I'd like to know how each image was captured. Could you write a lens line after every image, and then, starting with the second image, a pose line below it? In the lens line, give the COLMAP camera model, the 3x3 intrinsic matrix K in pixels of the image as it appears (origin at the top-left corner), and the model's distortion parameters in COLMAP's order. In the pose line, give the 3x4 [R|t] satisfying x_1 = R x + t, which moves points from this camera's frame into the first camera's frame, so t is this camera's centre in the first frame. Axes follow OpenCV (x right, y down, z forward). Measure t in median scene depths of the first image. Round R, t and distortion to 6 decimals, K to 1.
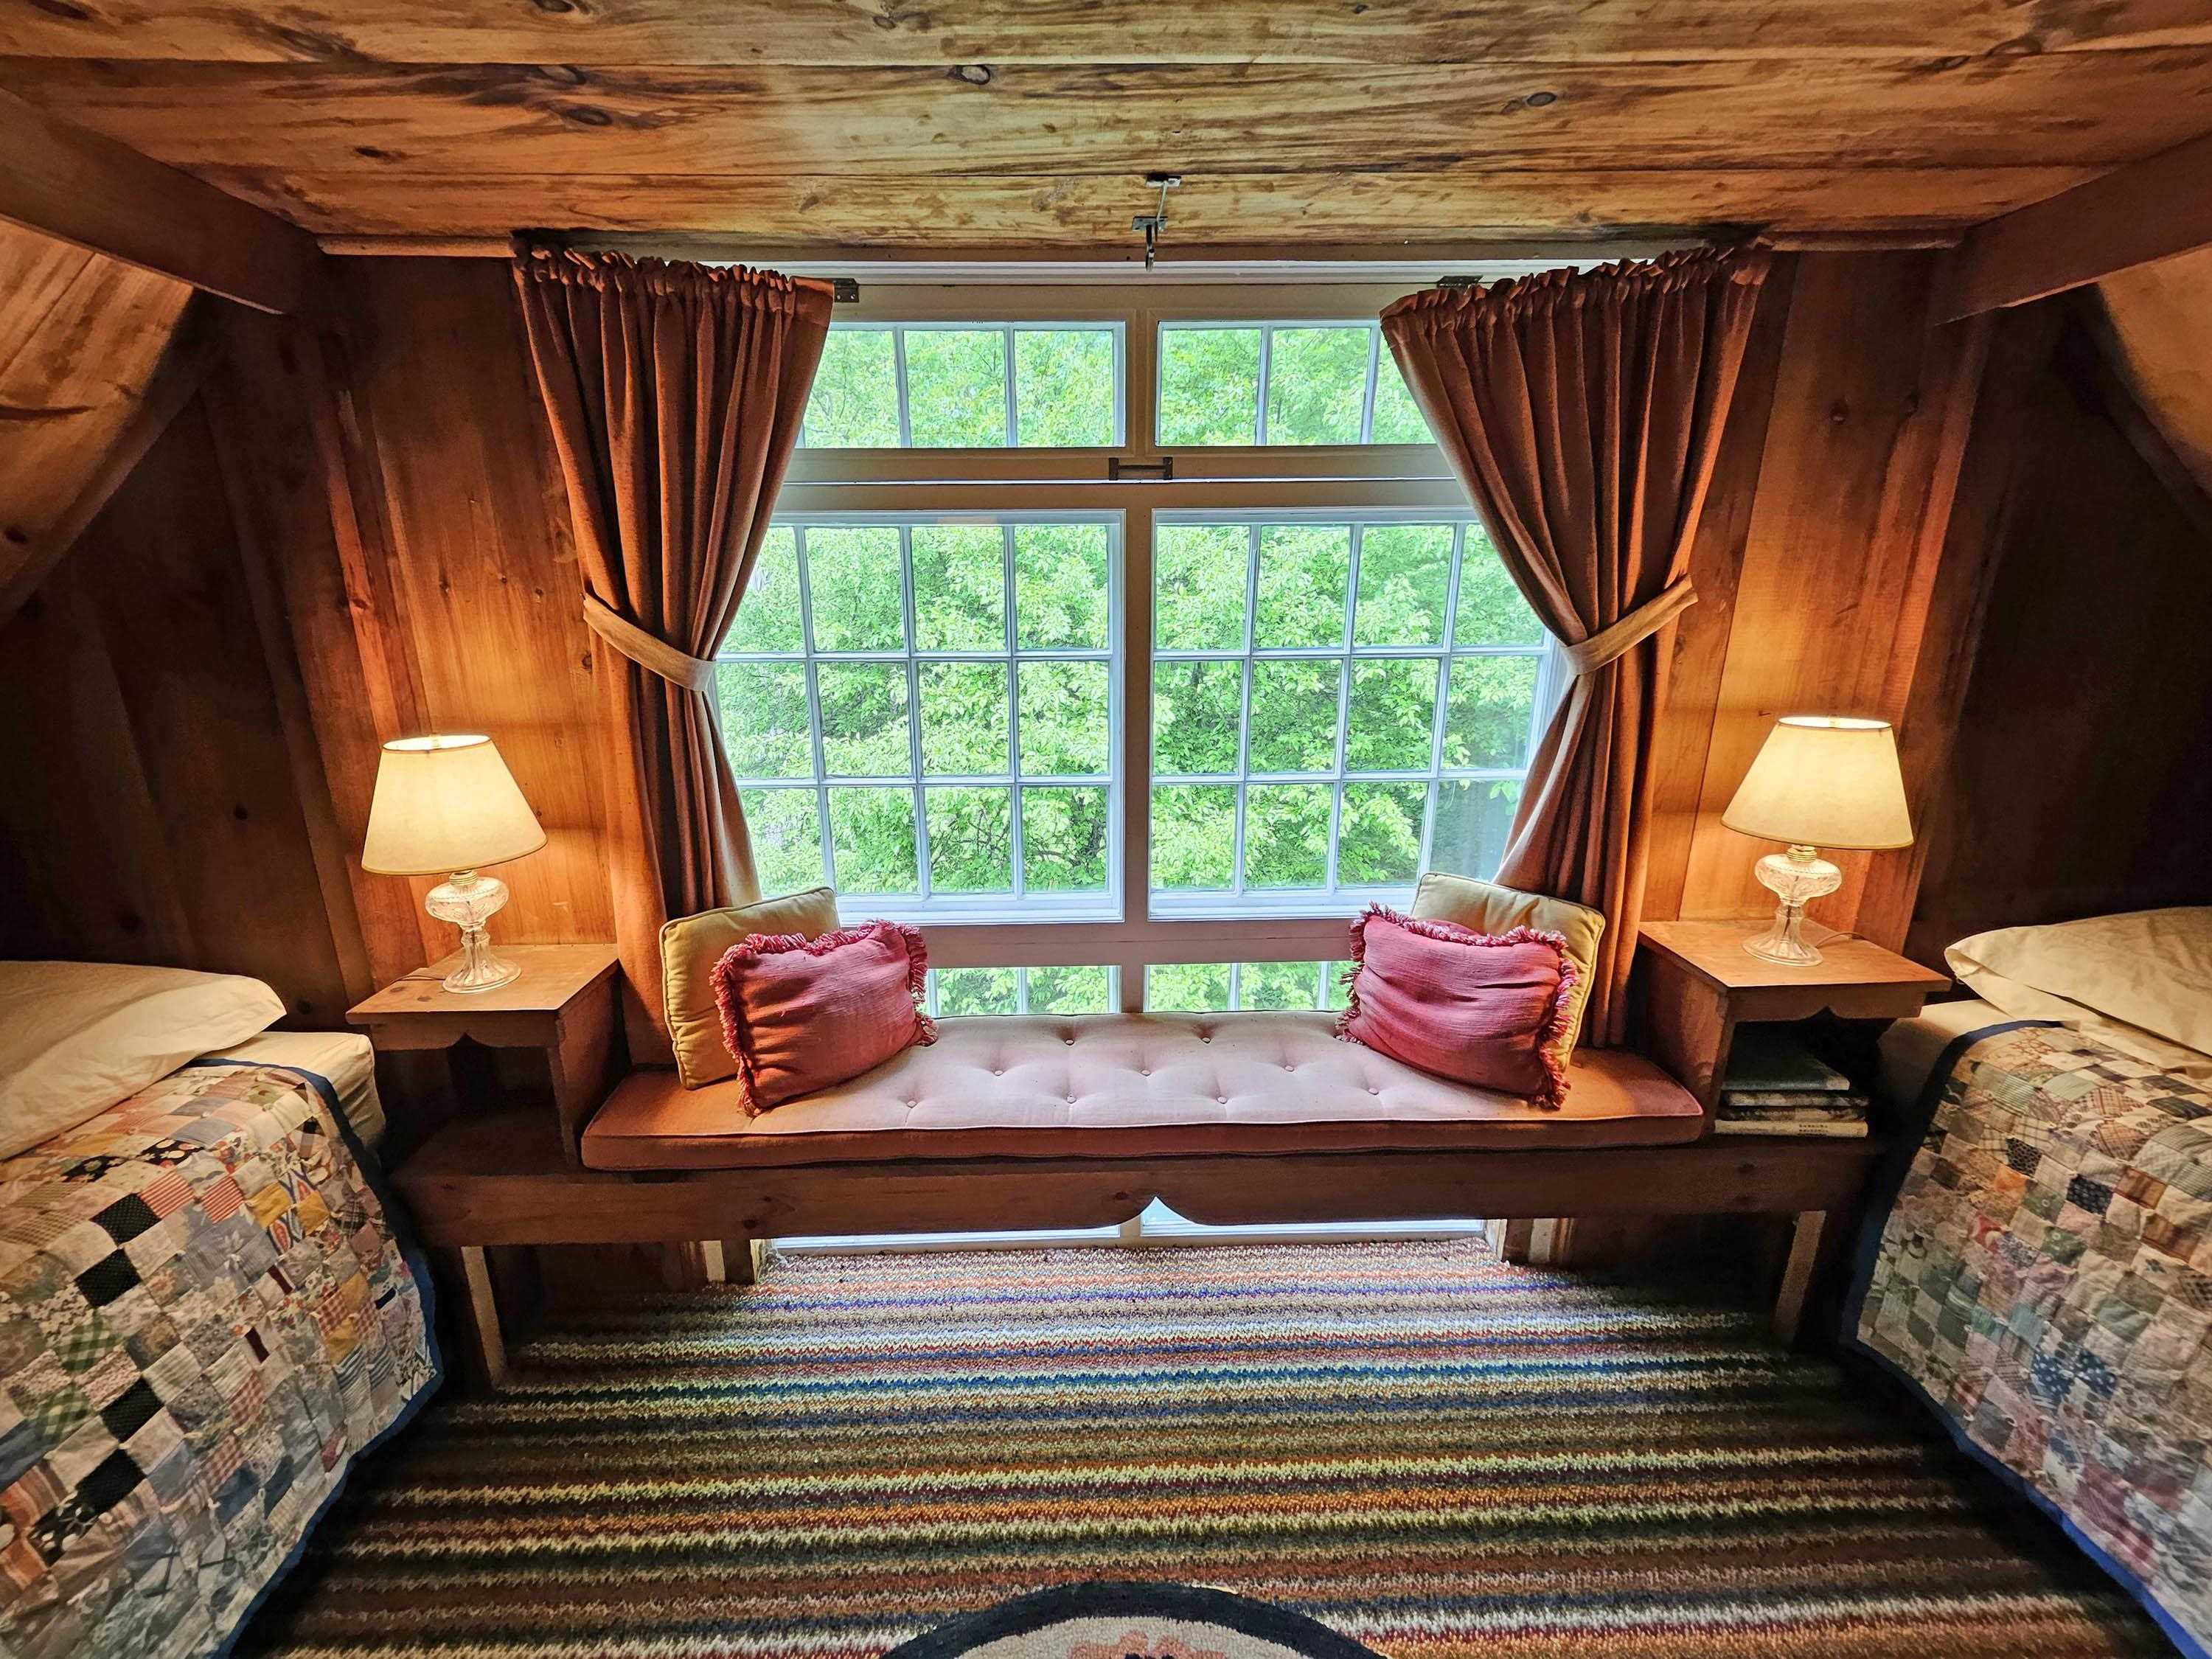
lens RADIAL K [[876.2, 0, 1090.8], [0, 876.2, 830.8], [0, 0, 1]] dist [0.011226, -0.002272]
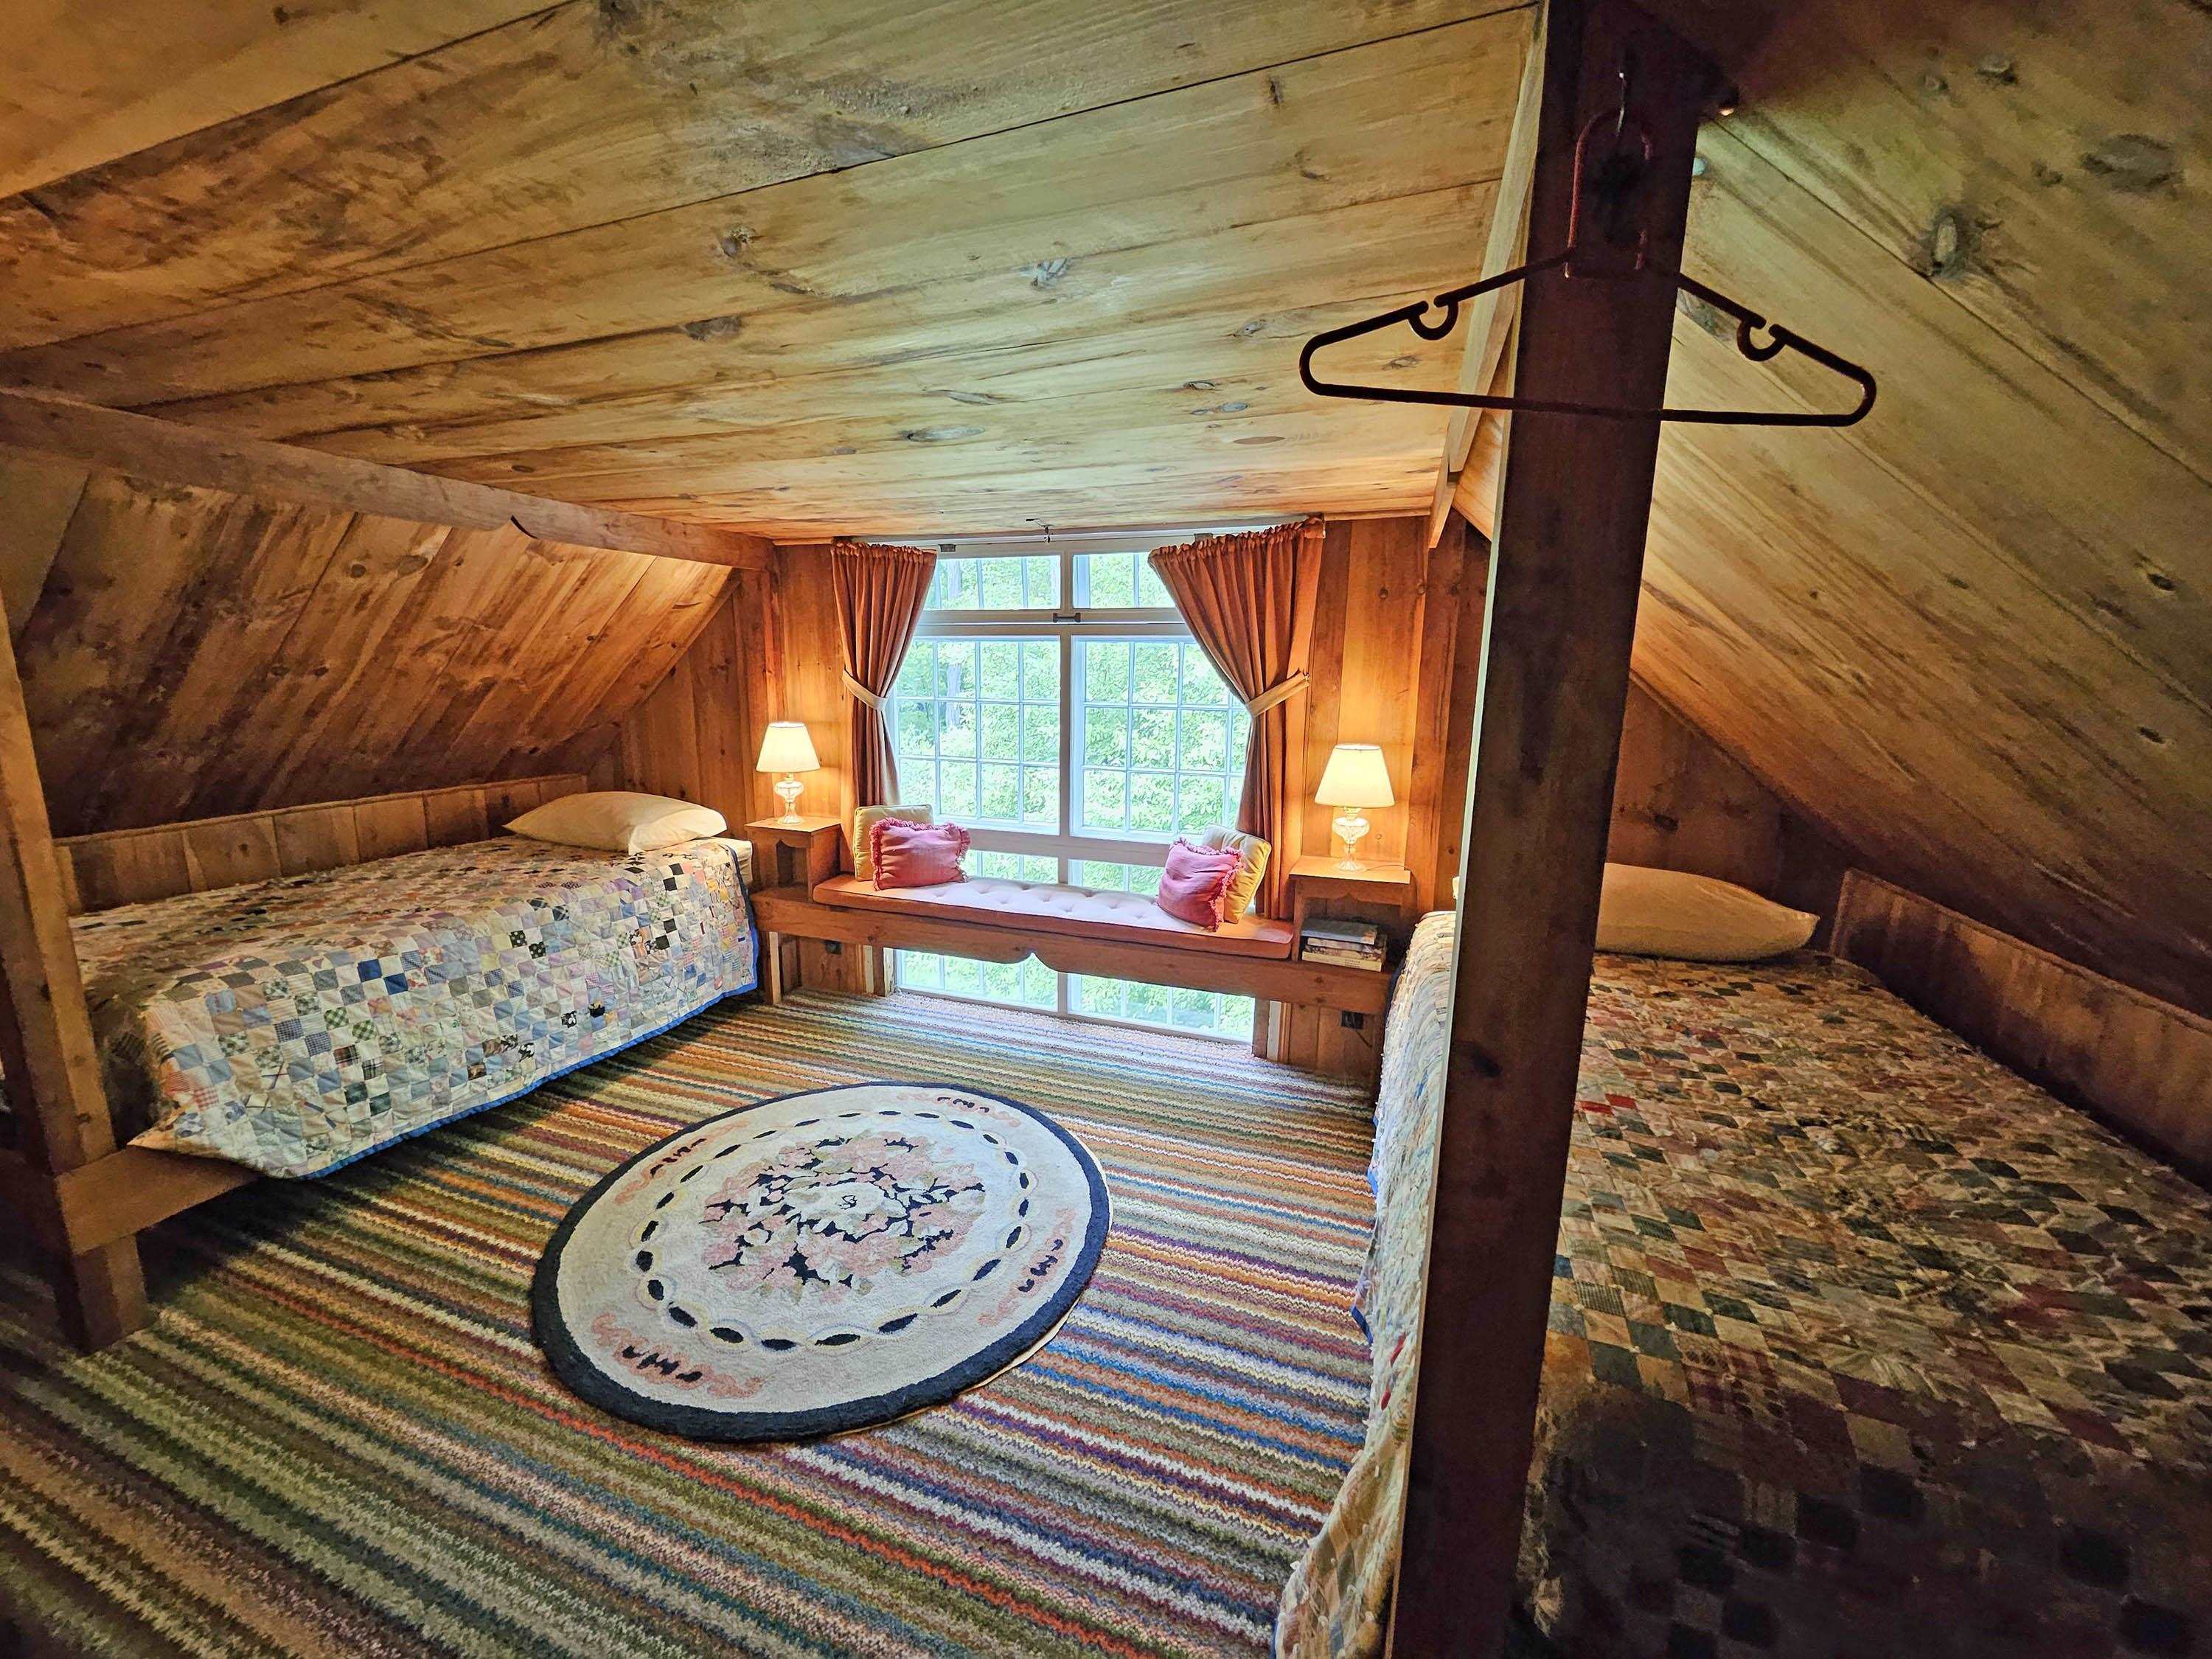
lens RADIAL K [[876.2, 0, 1113.5], [0, 876.2, 832.1], [0, 0, 1]] dist [0.011226, -0.002272]
pose [[0.933750, 0.084866, -0.347719, 0.984256], [-0.111058, 0.992231, -0.056062, 0.226955], [0.340260, 0.090965, 0.935921, -0.963299]]
